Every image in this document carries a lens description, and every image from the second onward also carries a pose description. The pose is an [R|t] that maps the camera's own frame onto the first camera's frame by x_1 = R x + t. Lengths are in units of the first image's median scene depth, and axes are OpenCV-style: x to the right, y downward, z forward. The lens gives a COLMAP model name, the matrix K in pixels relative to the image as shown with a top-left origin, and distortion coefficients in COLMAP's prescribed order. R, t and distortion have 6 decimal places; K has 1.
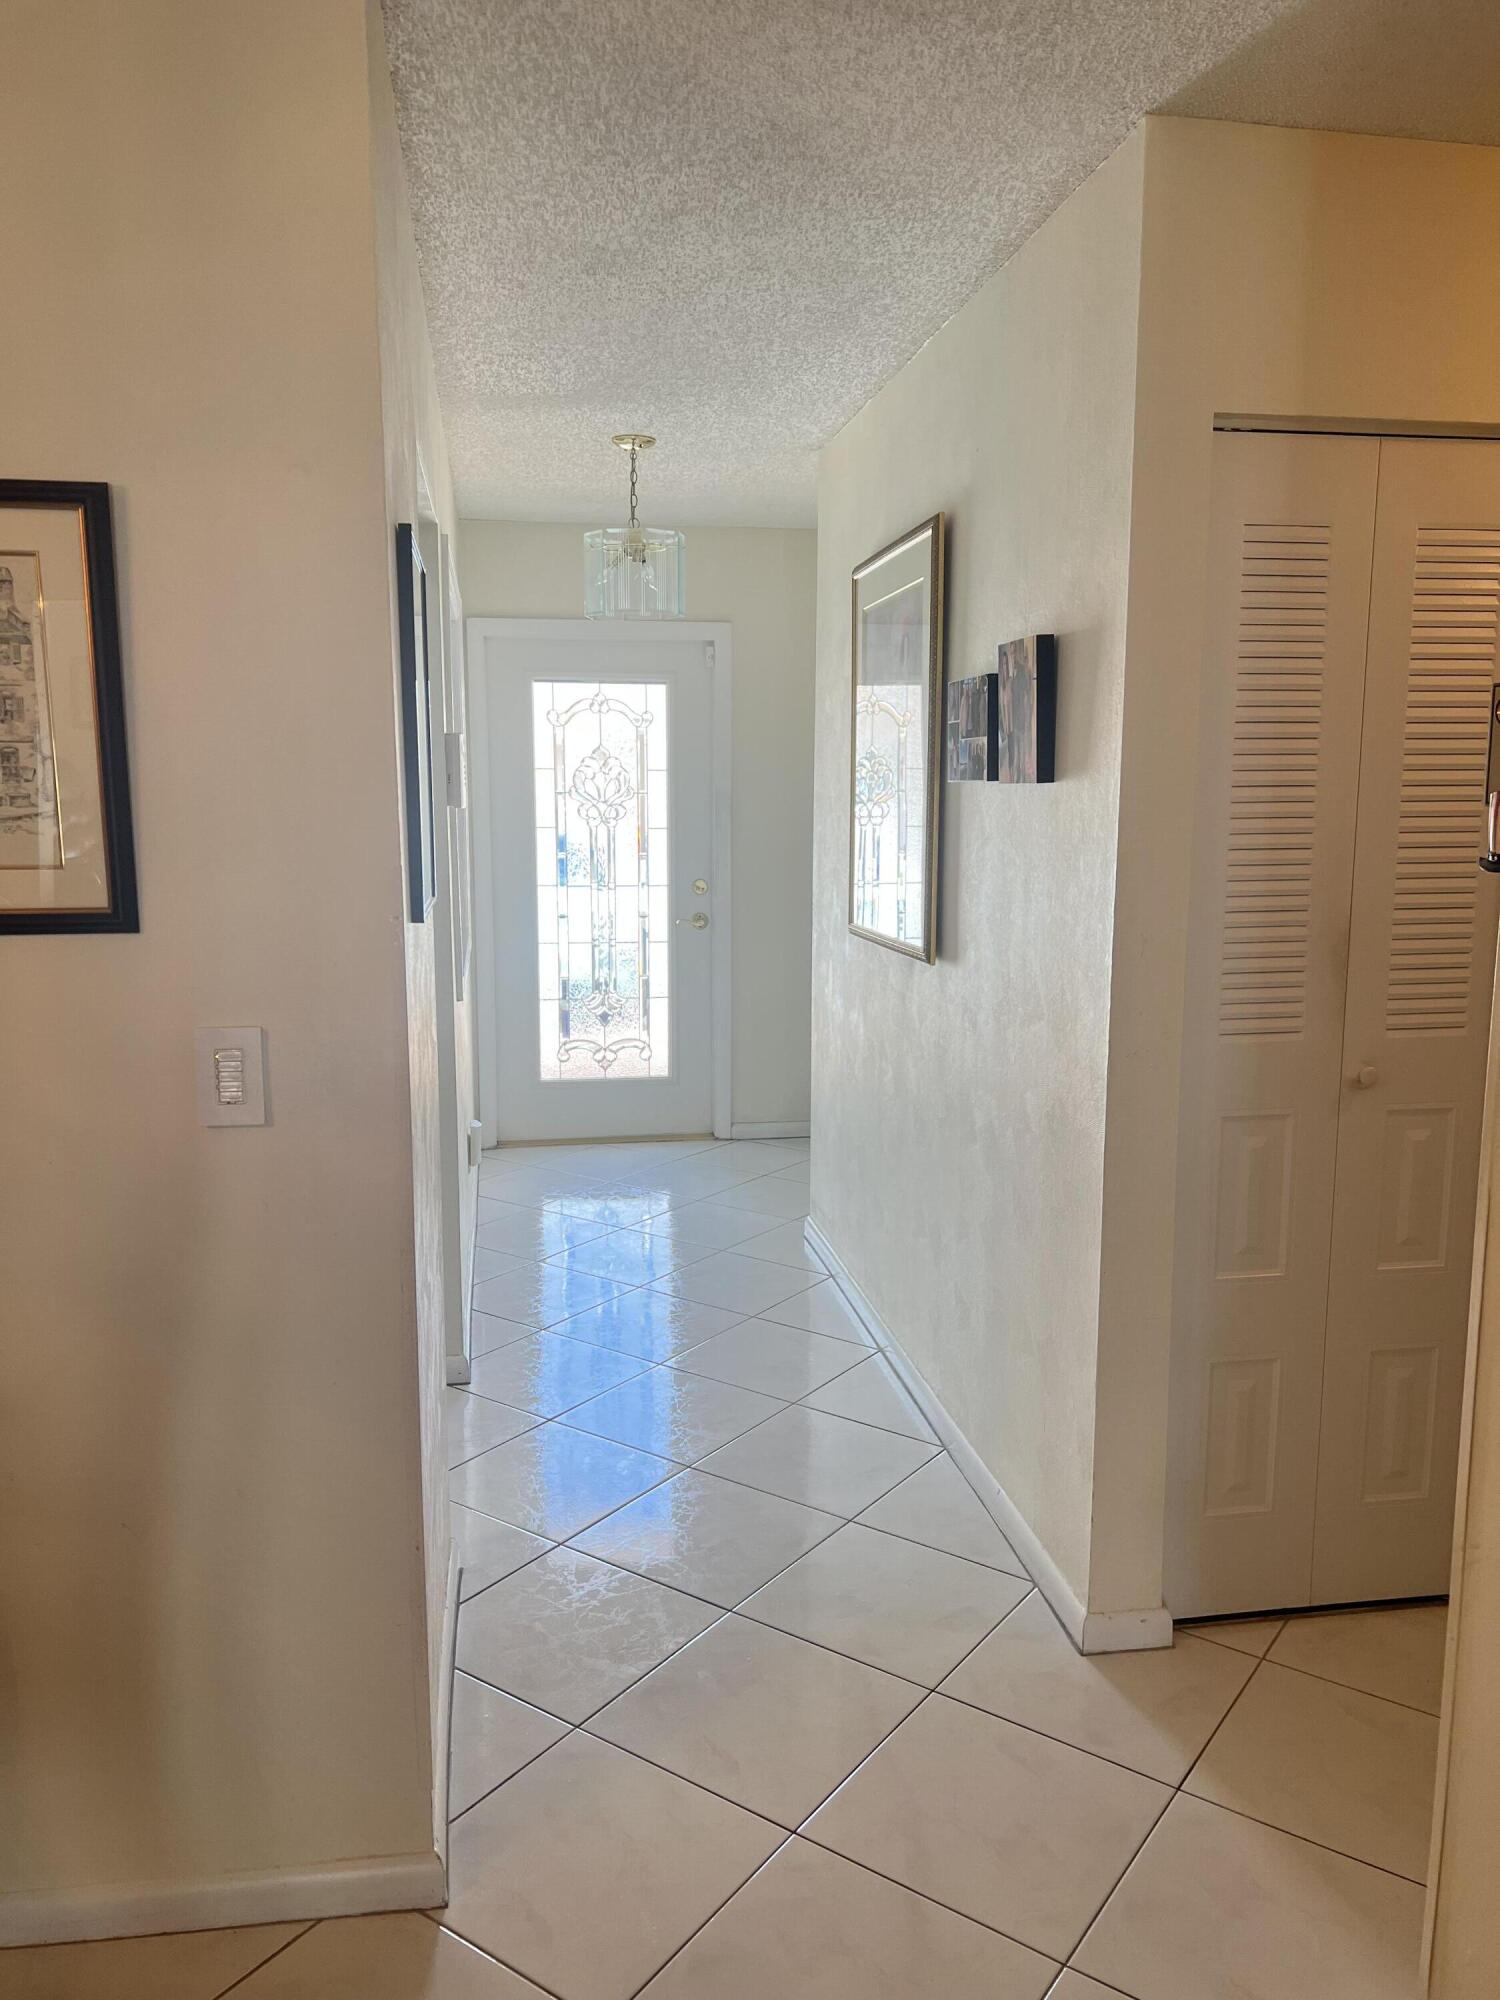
lens RADIAL K [[1495.9, 0, 759.6], [0, 1495.9, 1016.2], [0, 0, 1]] dist [0.058281, -0.069443]
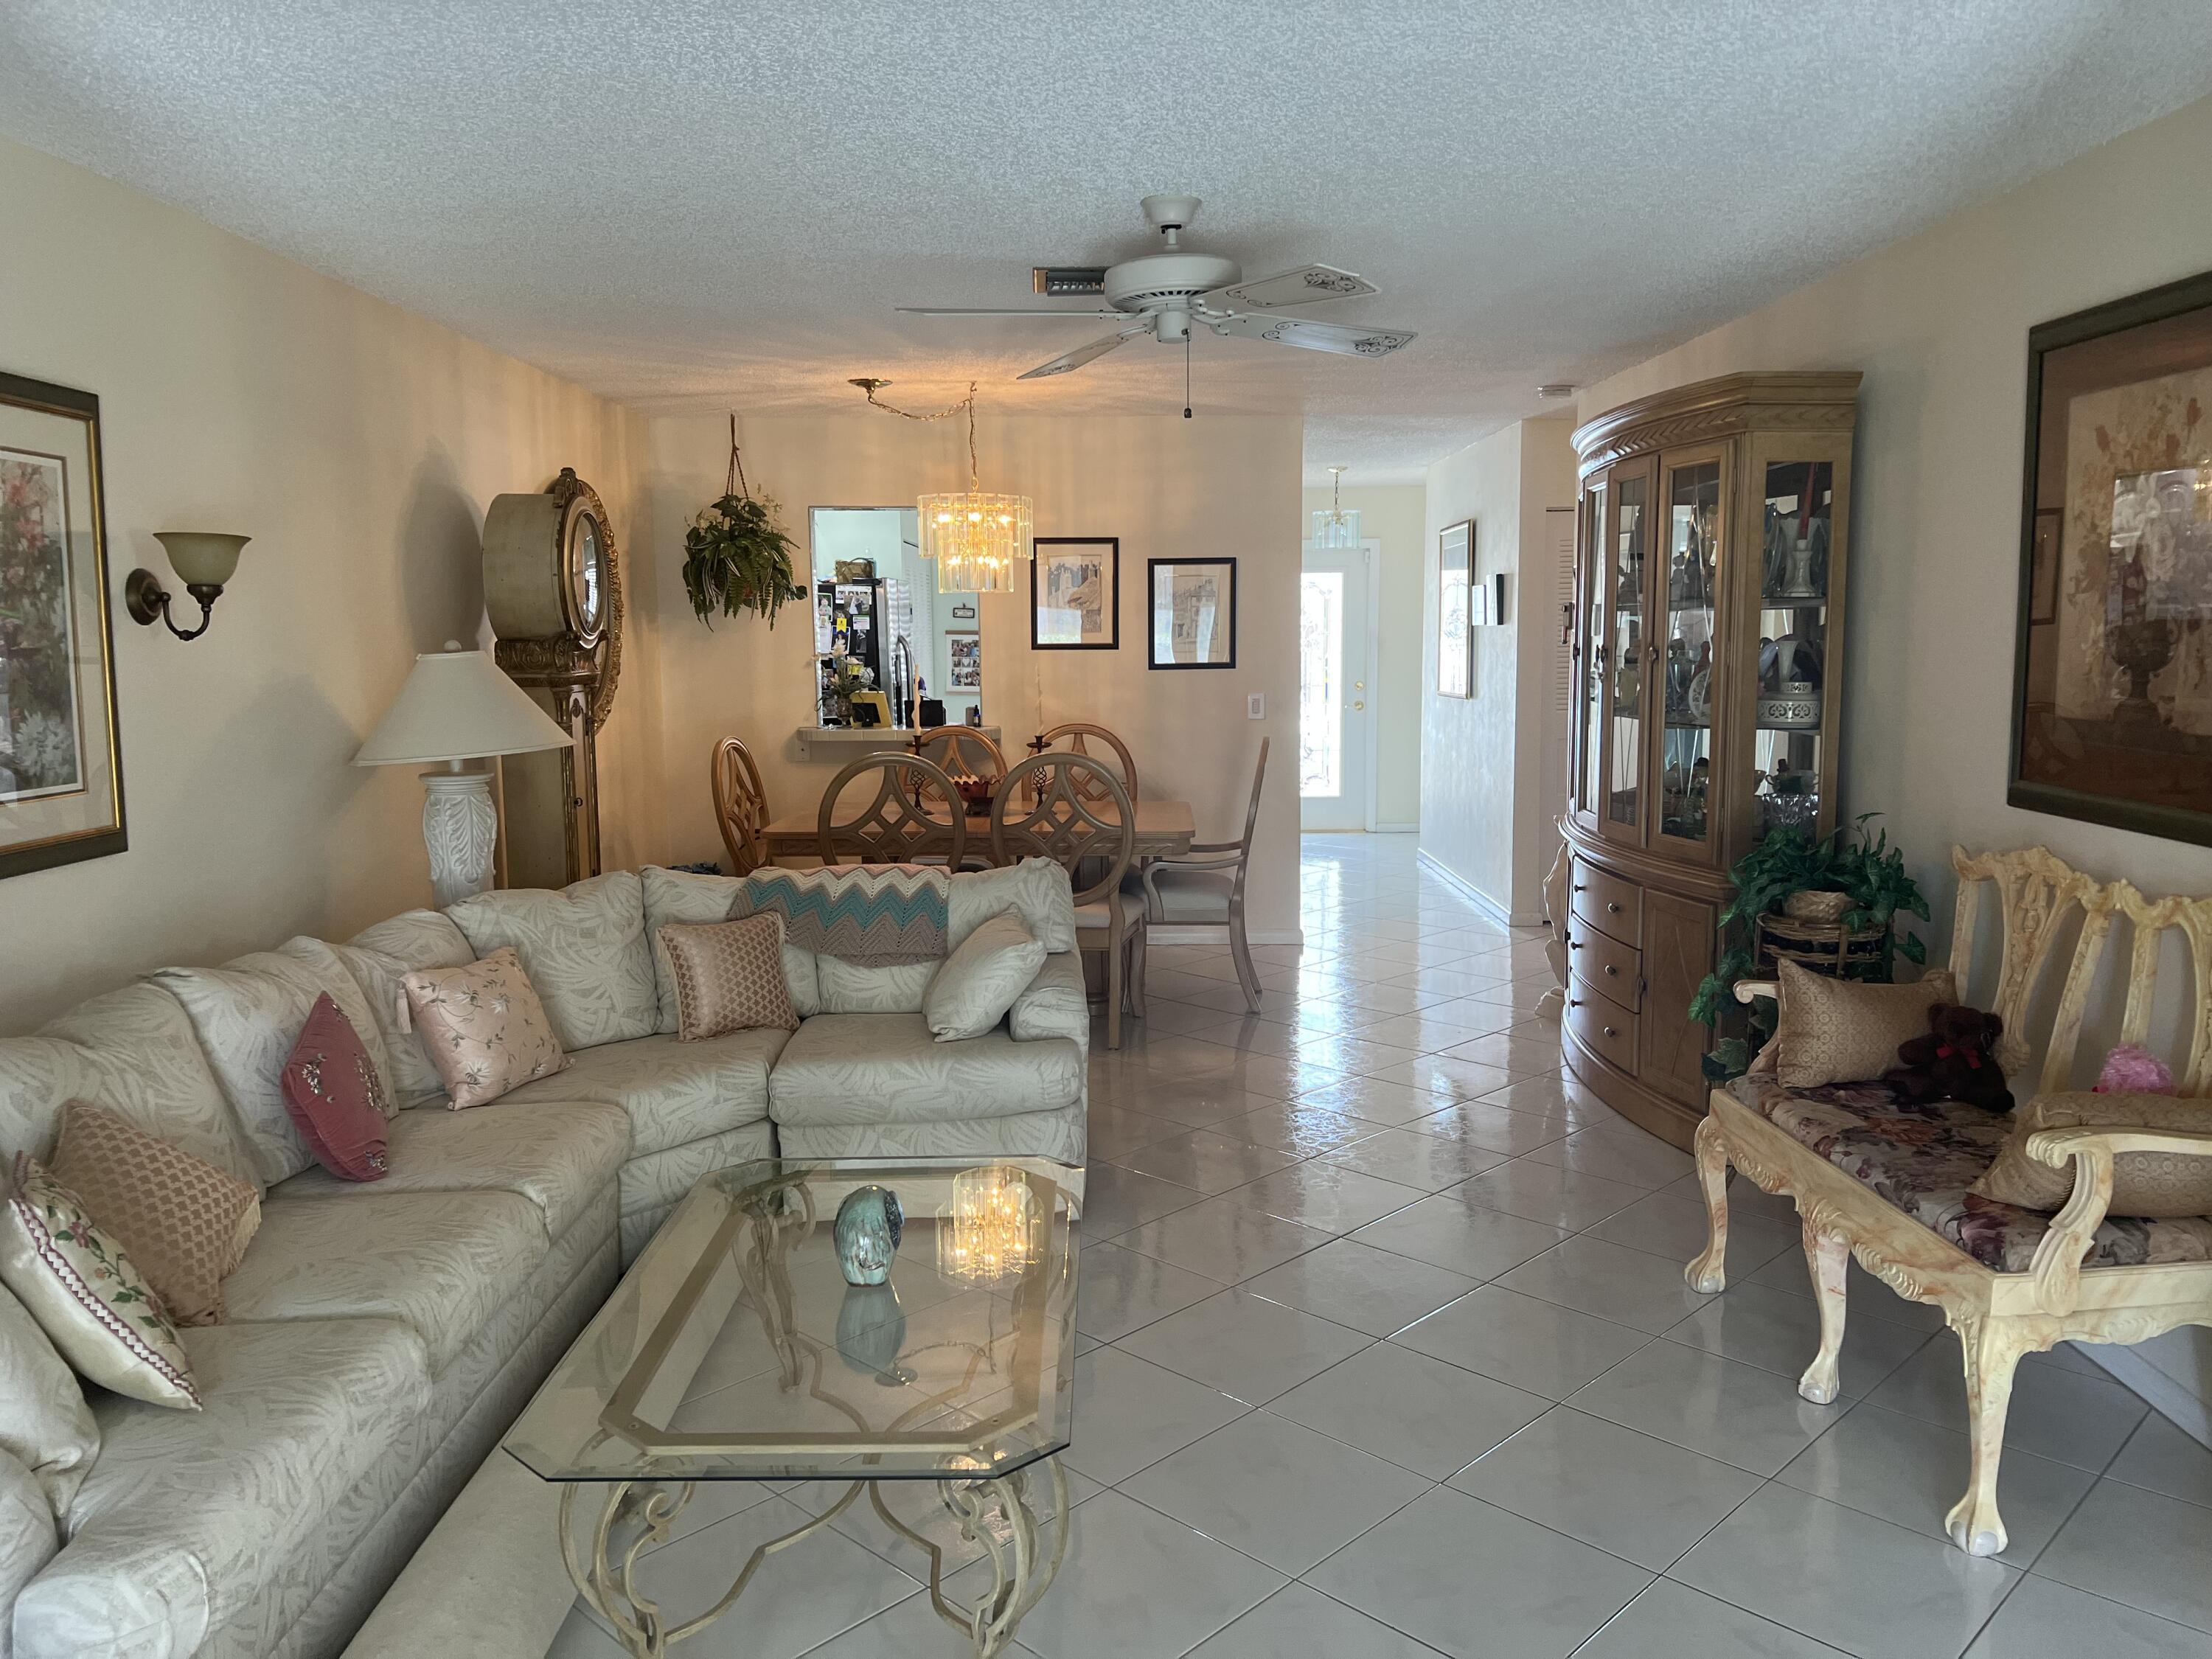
lens RADIAL K [[1654.4, 0, 1113.2], [0, 1654.4, 831.9], [0, 0, 1]] dist [0.058281, -0.069443]
pose [[0.986766, 0.007012, -0.161997, -0.018687], [-0.012306, 0.999422, -0.031705, 0.321550], [0.161681, 0.033279, 0.986282, -2.065353]]
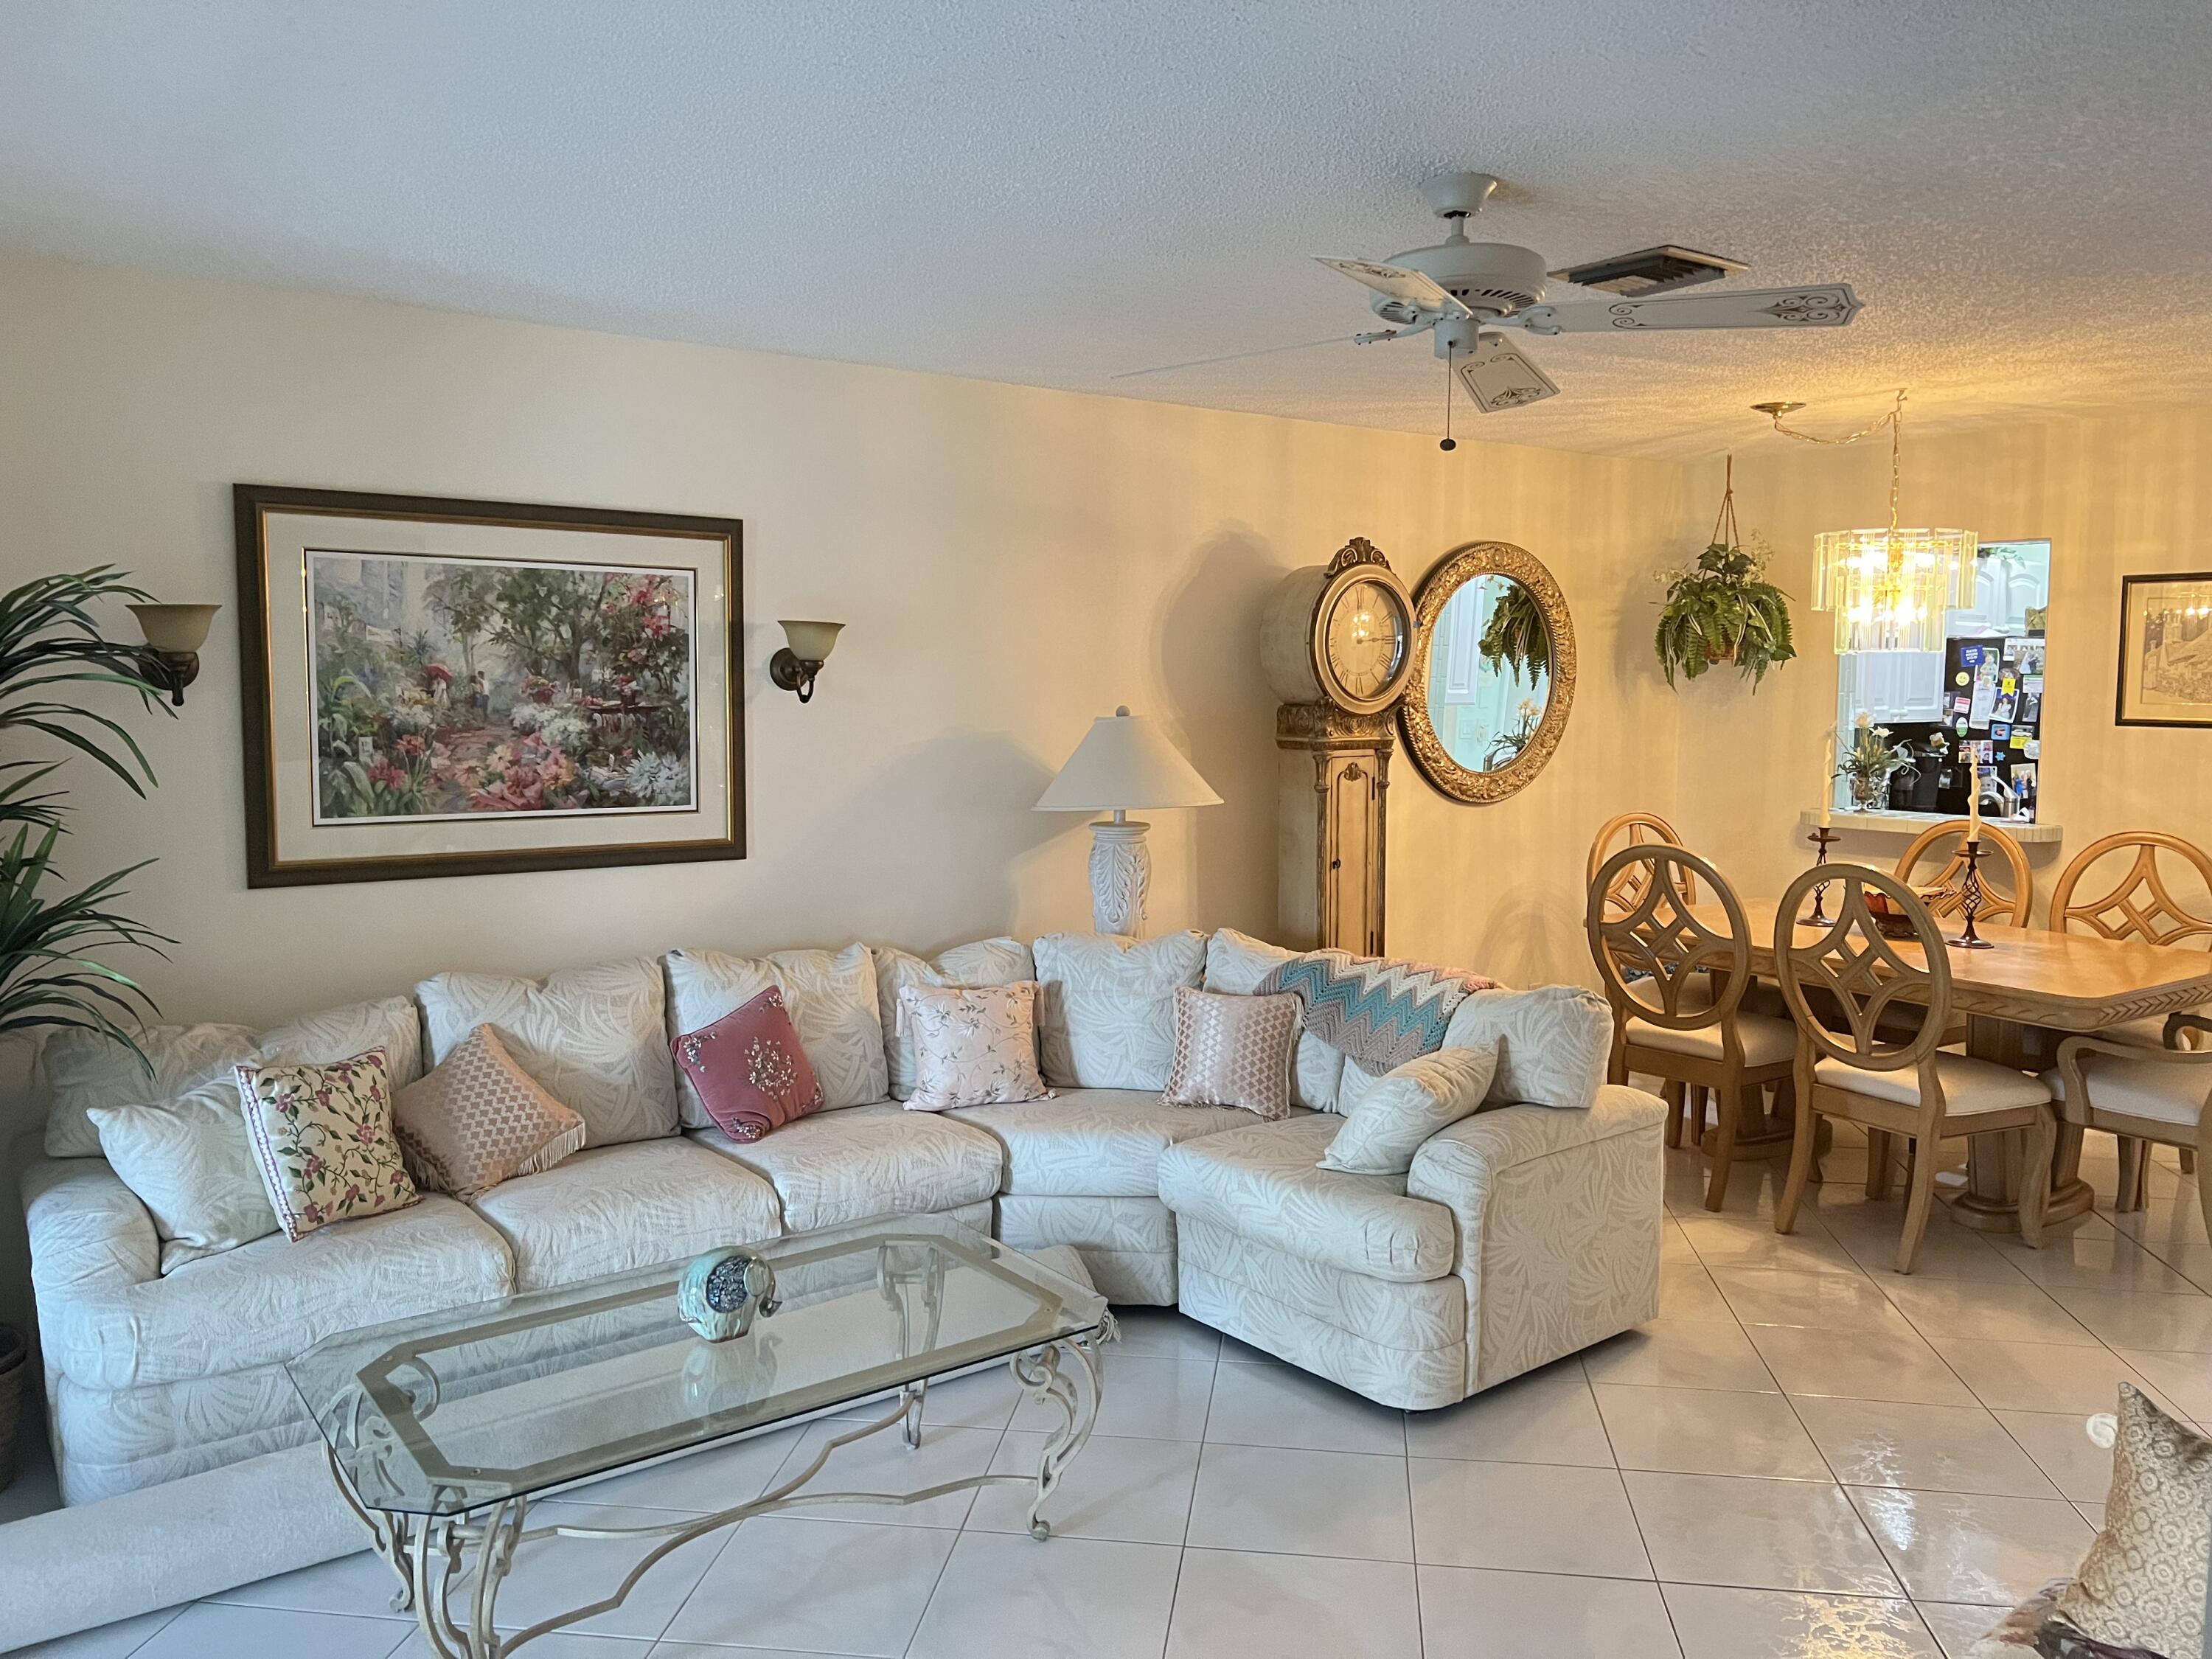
lens RADIAL K [[1654.4, 0, 1098.6], [0, 1654.4, 828.0], [0, 0, 1]] dist [0.058281, -0.069443]
pose [[0.446835, 0.078091, -0.891202, 0.666379], [-0.141086, 0.989868, 0.015998, 0.201093], [0.883421, 0.118588, 0.453325, -1.406920]]
